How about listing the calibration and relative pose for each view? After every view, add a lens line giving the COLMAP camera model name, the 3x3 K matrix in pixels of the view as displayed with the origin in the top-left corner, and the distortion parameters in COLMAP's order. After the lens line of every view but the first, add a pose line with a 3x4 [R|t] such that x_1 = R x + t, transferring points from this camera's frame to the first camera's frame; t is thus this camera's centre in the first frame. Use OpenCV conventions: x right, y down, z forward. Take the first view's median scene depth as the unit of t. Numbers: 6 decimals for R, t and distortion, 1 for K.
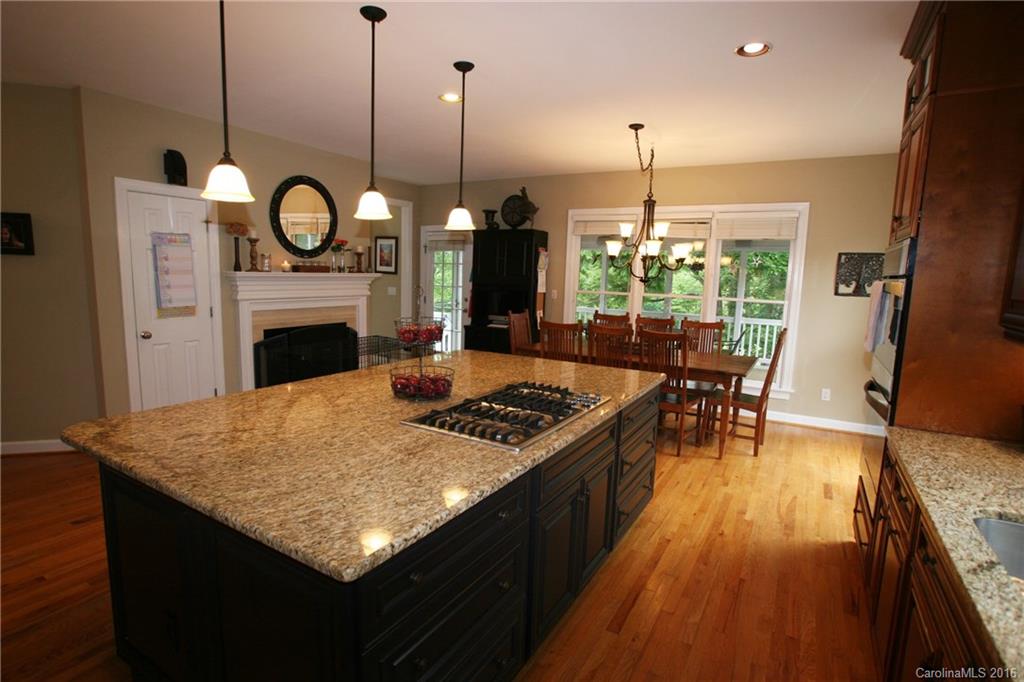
lens RADIAL K [[513.7, 0, 510.5], [0, 513.7, 339.6], [0, 0, 1]] dist [-0.047995, 0.012115]
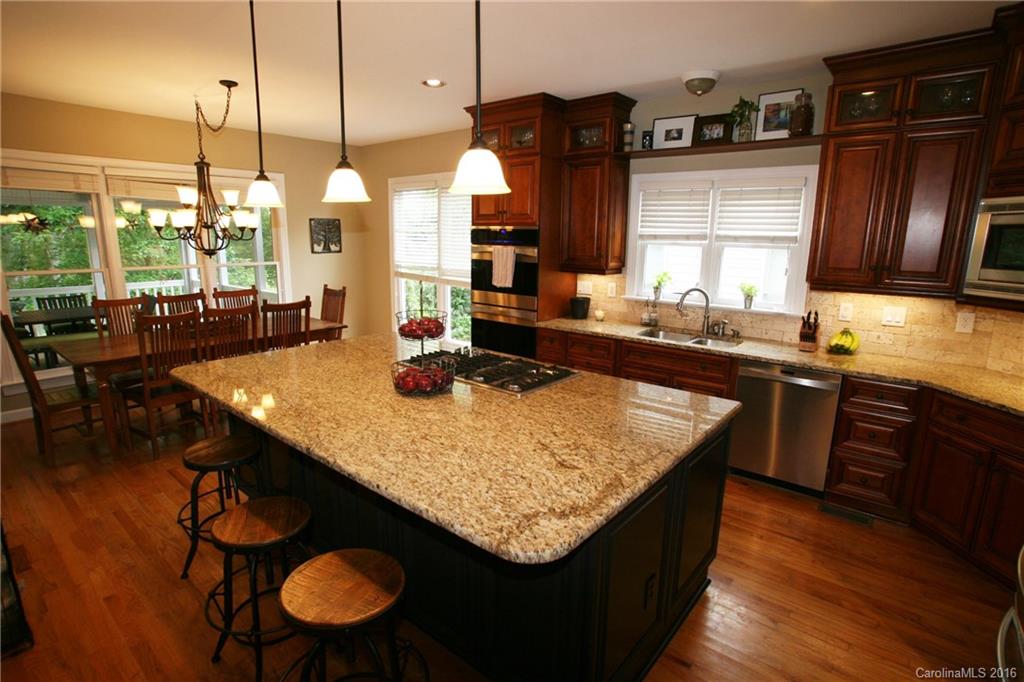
lens RADIAL K [[513.7, 0, 509.1], [0, 513.7, 344.3], [0, 0, 1]] dist [-0.047995, 0.012115]
pose [[0.163591, -0.235974, 0.957891, -0.562344], [0.124308, 0.968163, 0.217275, -0.090179], [-0.978665, 0.083529, 0.187716, 0.339384]]
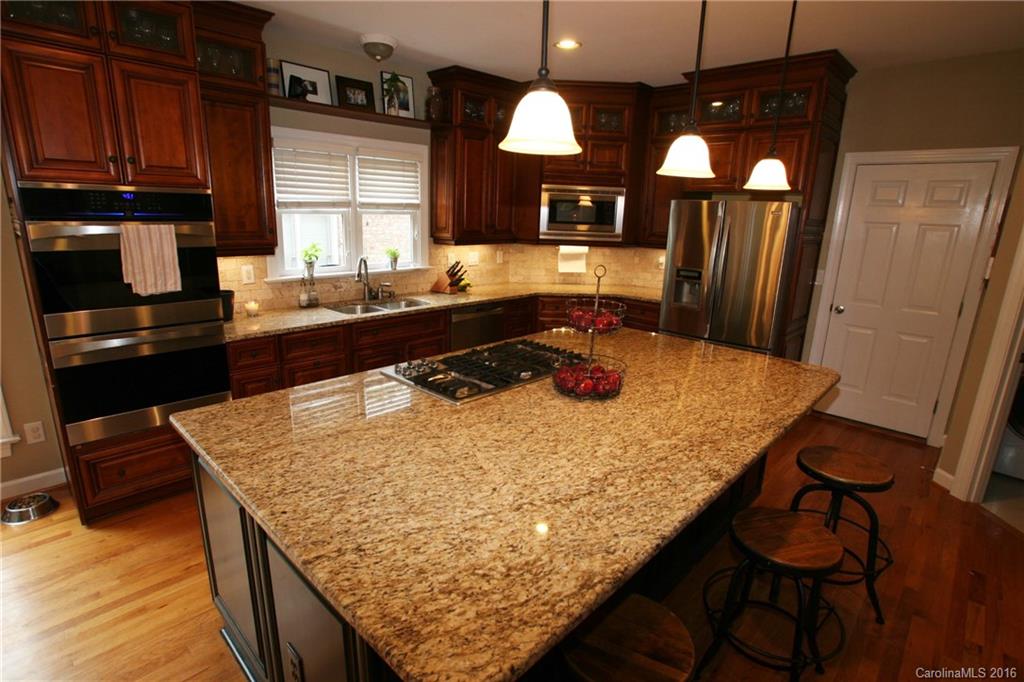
lens RADIAL K [[513.7, 0, 510.9], [0, 513.7, 348.4], [0, 0, 1]] dist [-0.047995, 0.012115]
pose [[-0.970115, -0.115890, 0.213181, -0.118028], [-0.024076, 0.920210, 0.390685, -0.153284], [-0.241447, 0.373876, -0.895500, 0.932616]]
